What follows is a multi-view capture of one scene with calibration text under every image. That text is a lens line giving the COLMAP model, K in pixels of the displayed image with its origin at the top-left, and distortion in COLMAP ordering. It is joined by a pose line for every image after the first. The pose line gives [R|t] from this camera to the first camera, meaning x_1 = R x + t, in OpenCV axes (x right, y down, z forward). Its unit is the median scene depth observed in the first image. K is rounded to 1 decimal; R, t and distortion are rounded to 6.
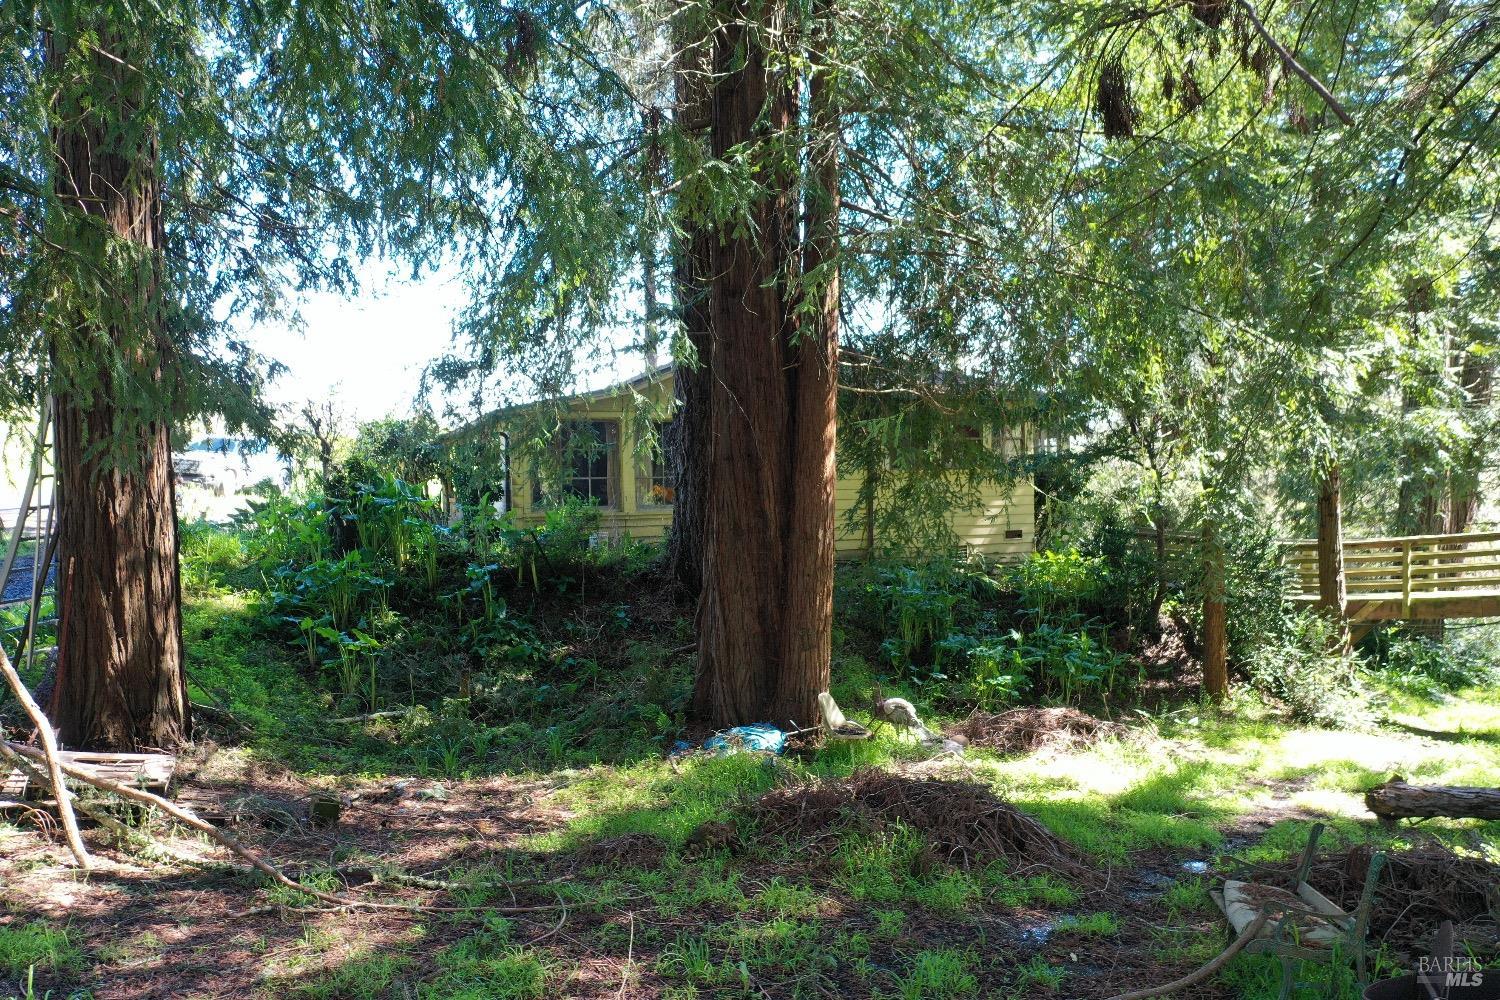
lens RADIAL K [[1184.8, 0, 761.7], [0, 1184.8, 495.7], [0, 0, 1]] dist [0.000119, -0.003692]
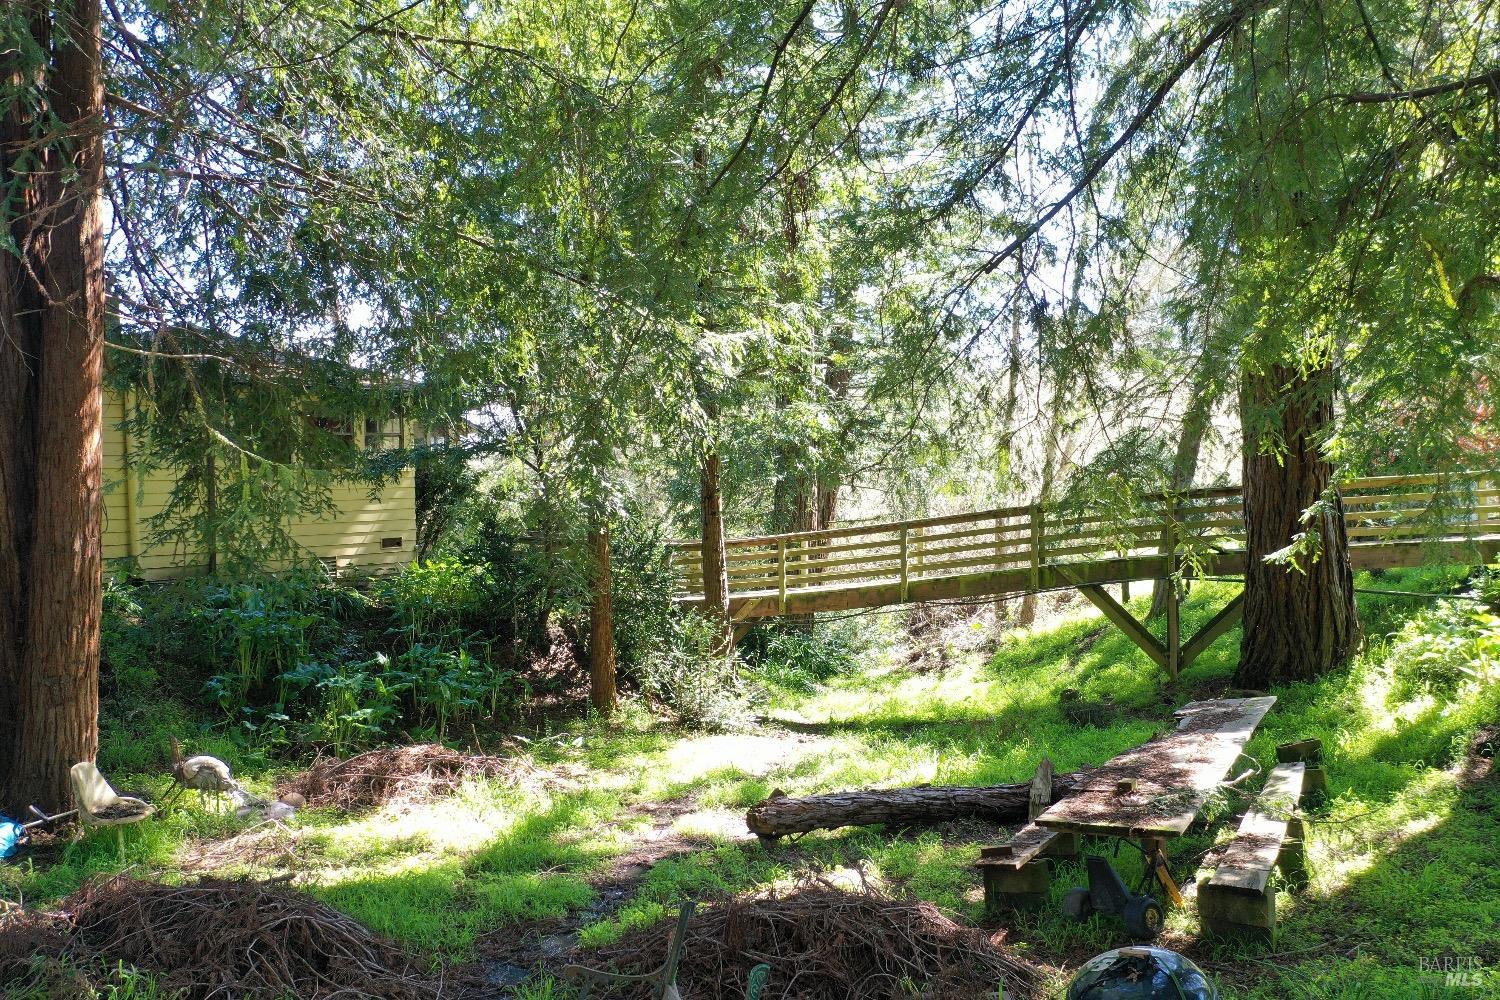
lens RADIAL K [[1184.8, 0, 750.2], [0, 1184.8, 502.1], [0, 0, 1]] dist [0.000119, -0.003692]
pose [[0.889710, -0.011281, 0.456386, 0.067447], [0.013315, 0.999911, -0.001241, 0.009881], [-0.456331, 0.007181, 0.889781, 0.127355]]
